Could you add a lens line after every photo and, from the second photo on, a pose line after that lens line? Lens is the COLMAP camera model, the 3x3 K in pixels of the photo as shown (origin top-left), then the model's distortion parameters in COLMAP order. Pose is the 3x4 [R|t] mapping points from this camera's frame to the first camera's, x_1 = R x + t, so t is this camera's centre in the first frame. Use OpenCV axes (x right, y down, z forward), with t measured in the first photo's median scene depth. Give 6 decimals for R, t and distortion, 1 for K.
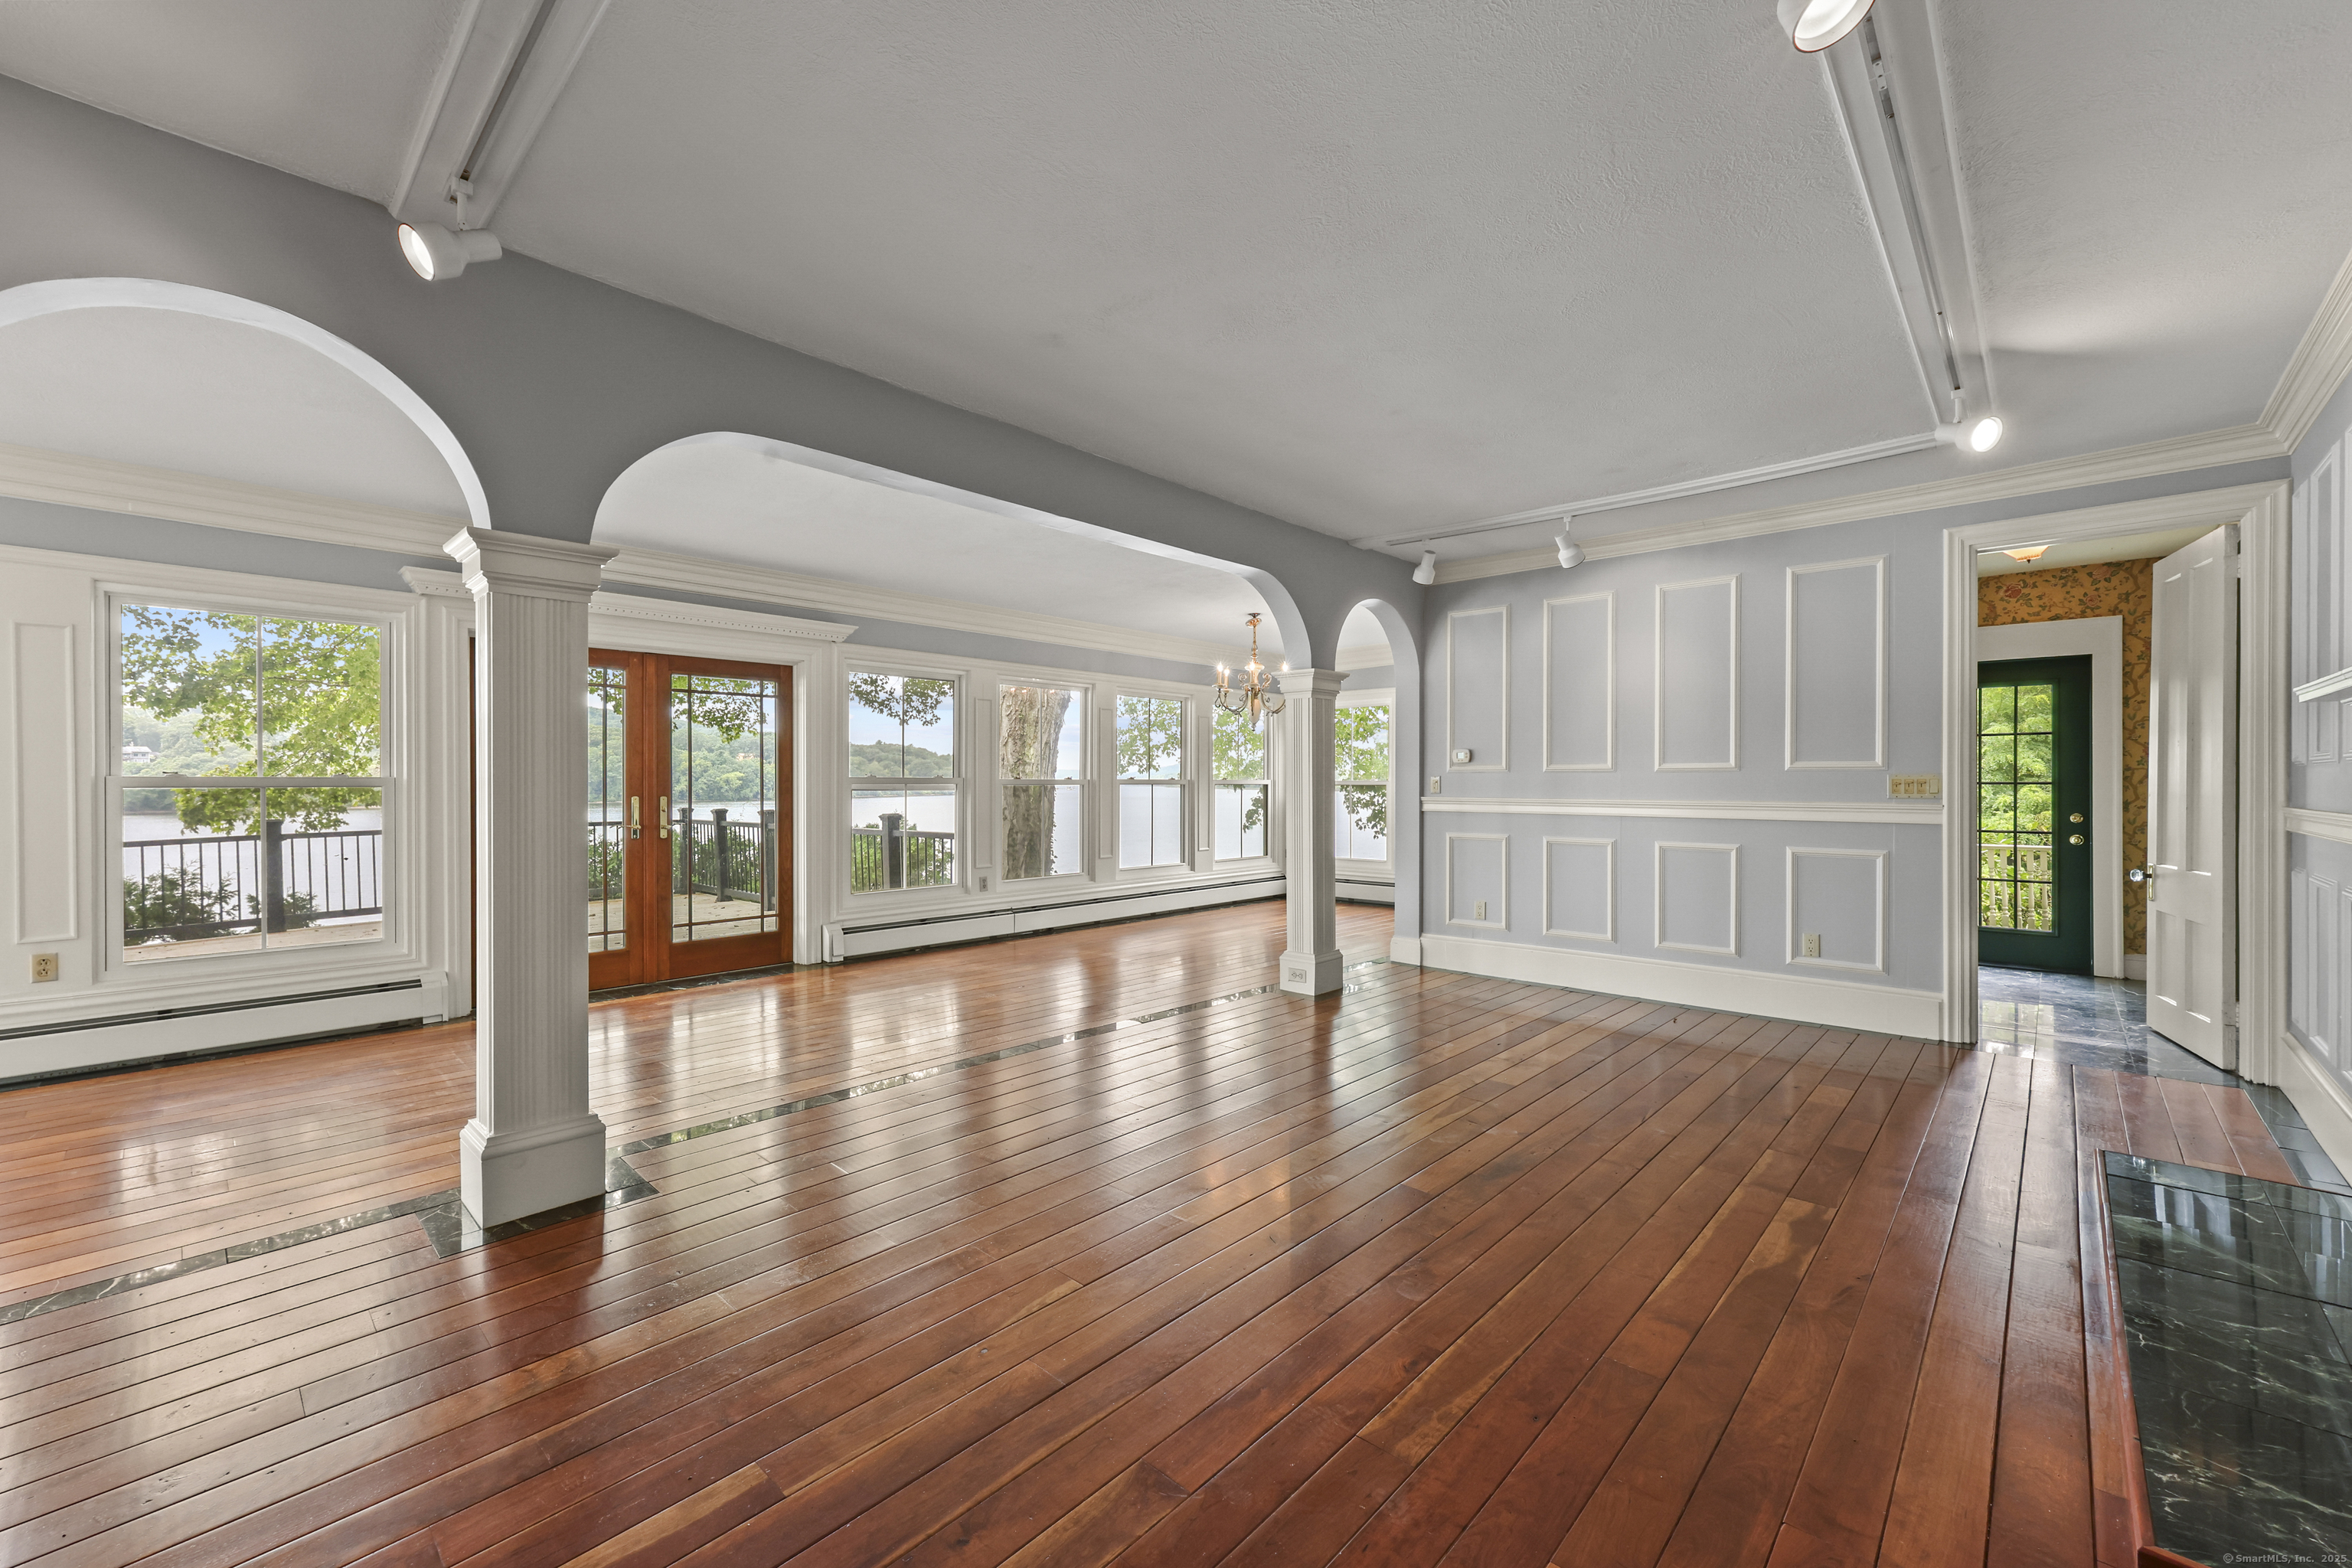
lens RADIAL K [[958.1, 0, 1188.4], [0, 958.1, 783.2], [0, 0, 1]] dist [0.000386, 0.000335]
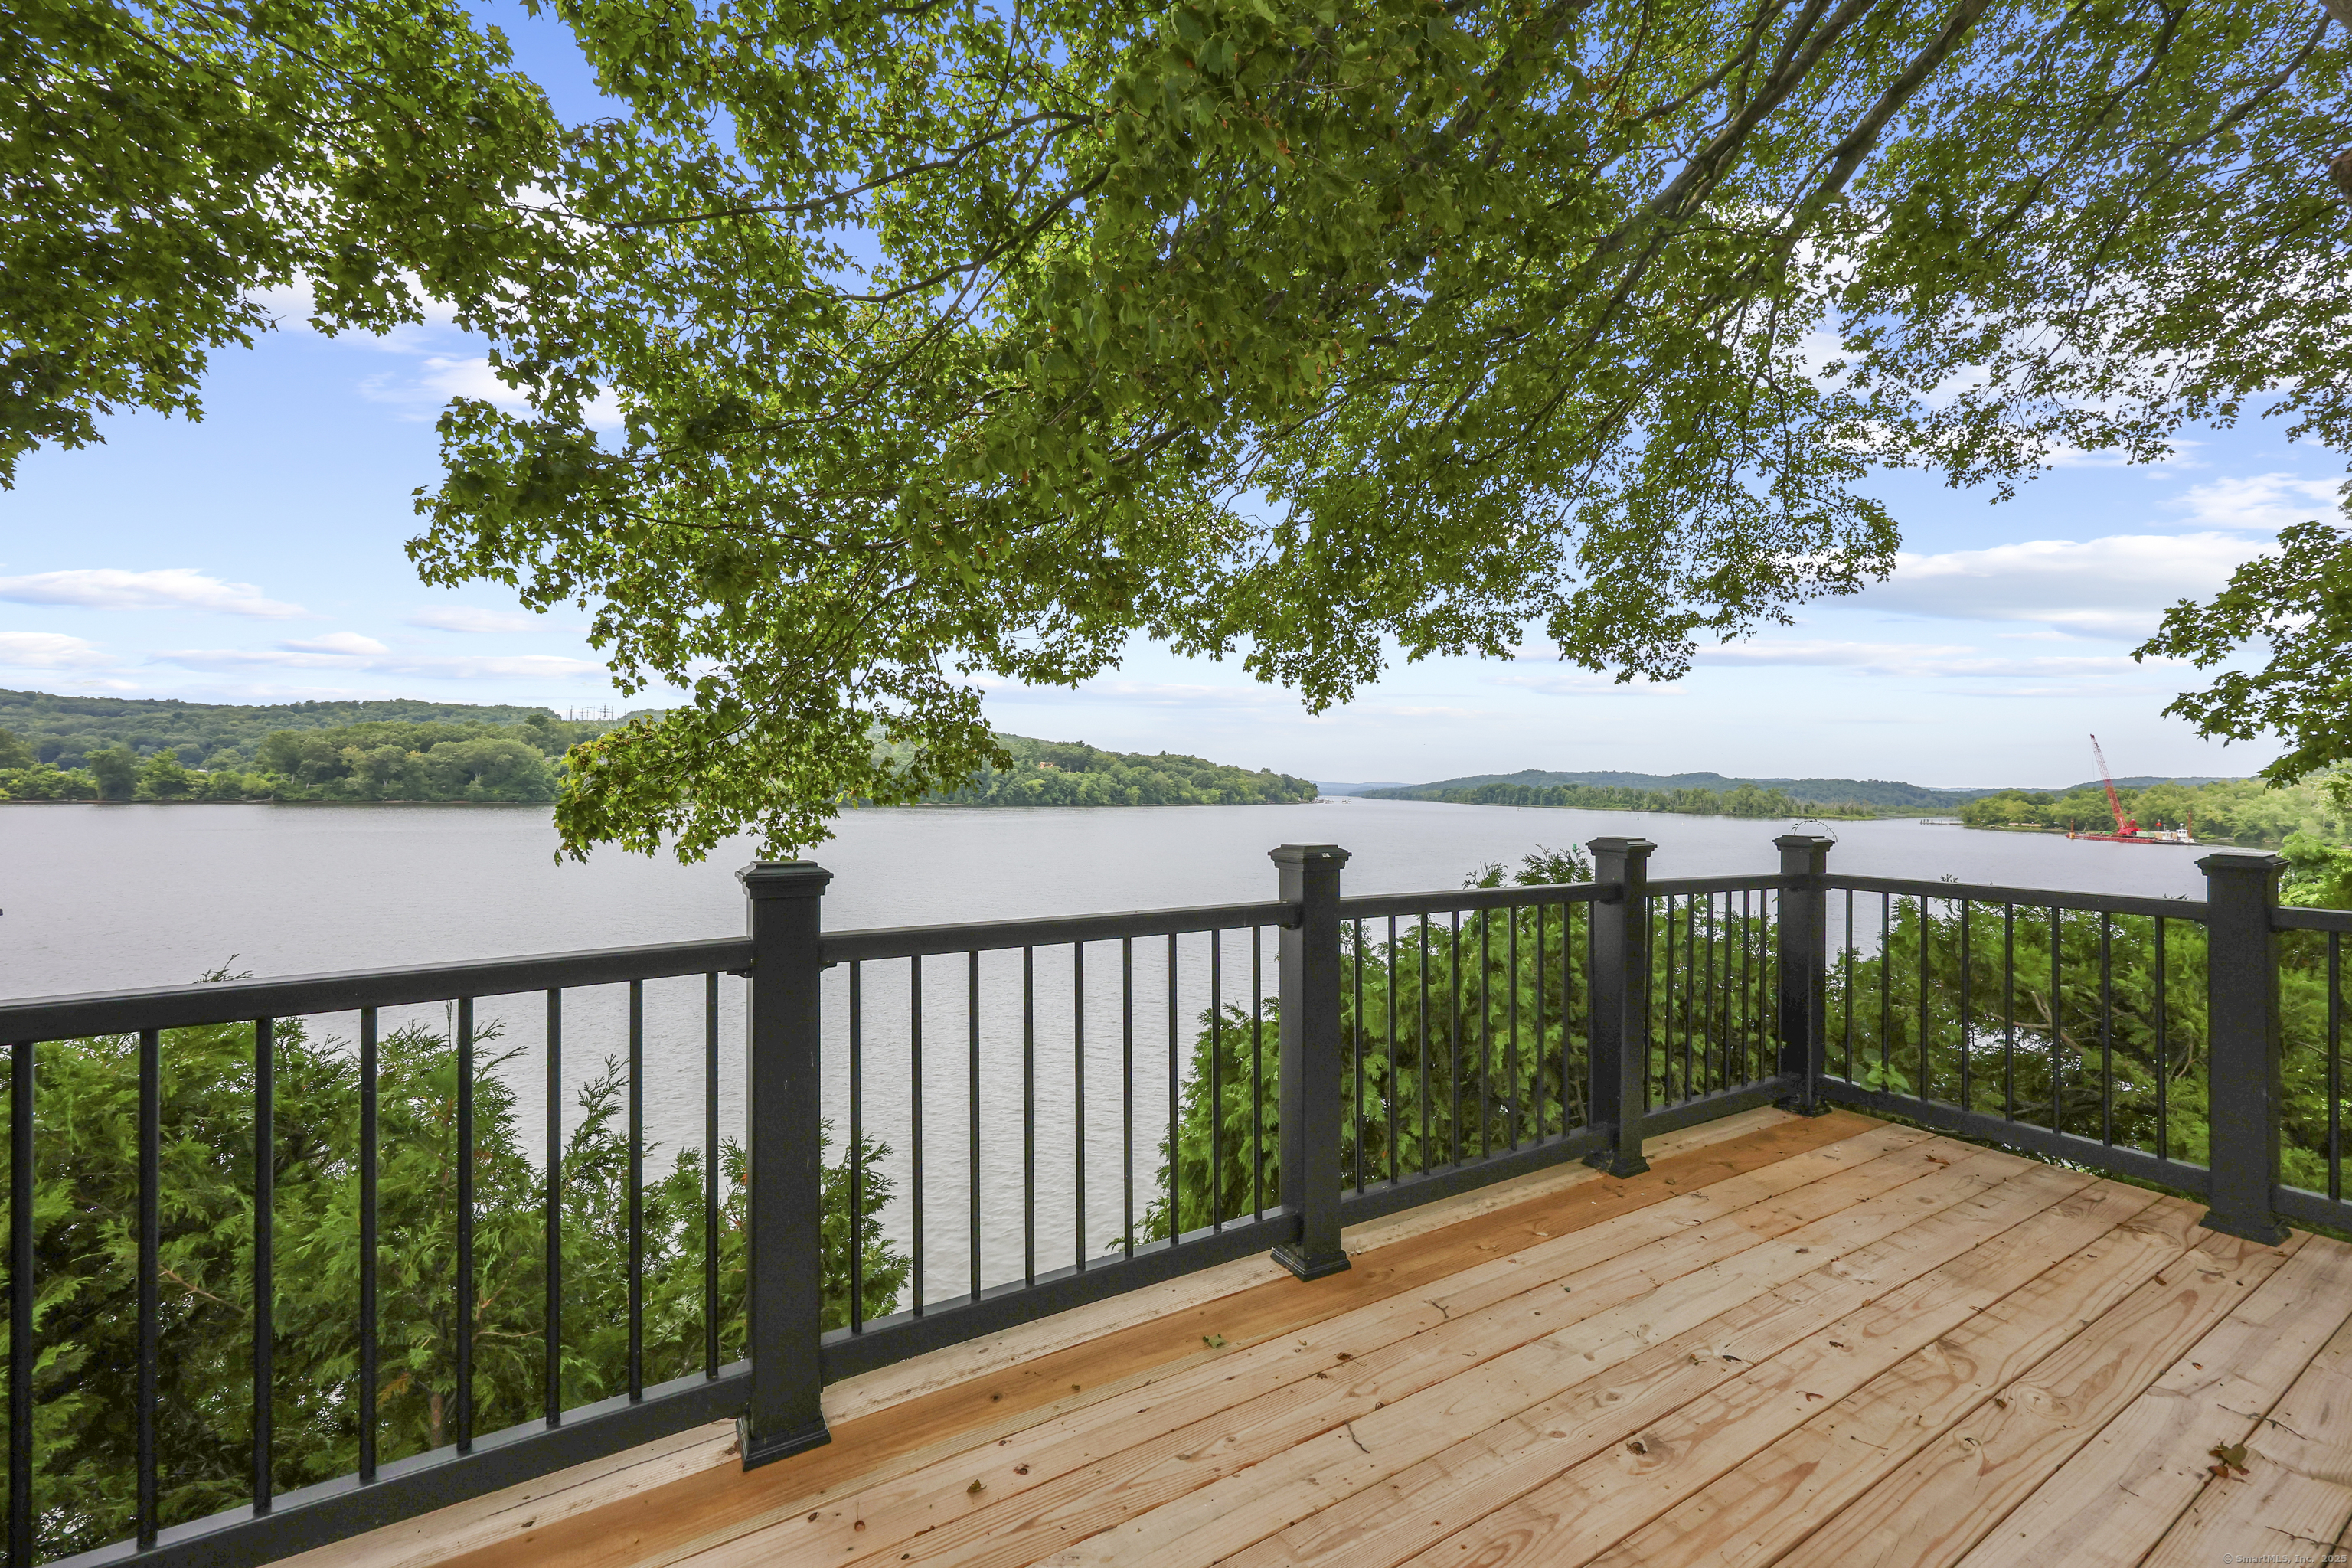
lens RADIAL K [[958.1, 0, 1188.4], [0, 958.1, 783.2], [0, 0, 1]] dist [0.000386, 0.000335]
pose [[0.959636, 0.004306, -0.281211, -0.573886], [-0.006731, 0.999948, -0.007659, 0.017050], [0.281163, 0.009243, 0.959616, 0.582502]]
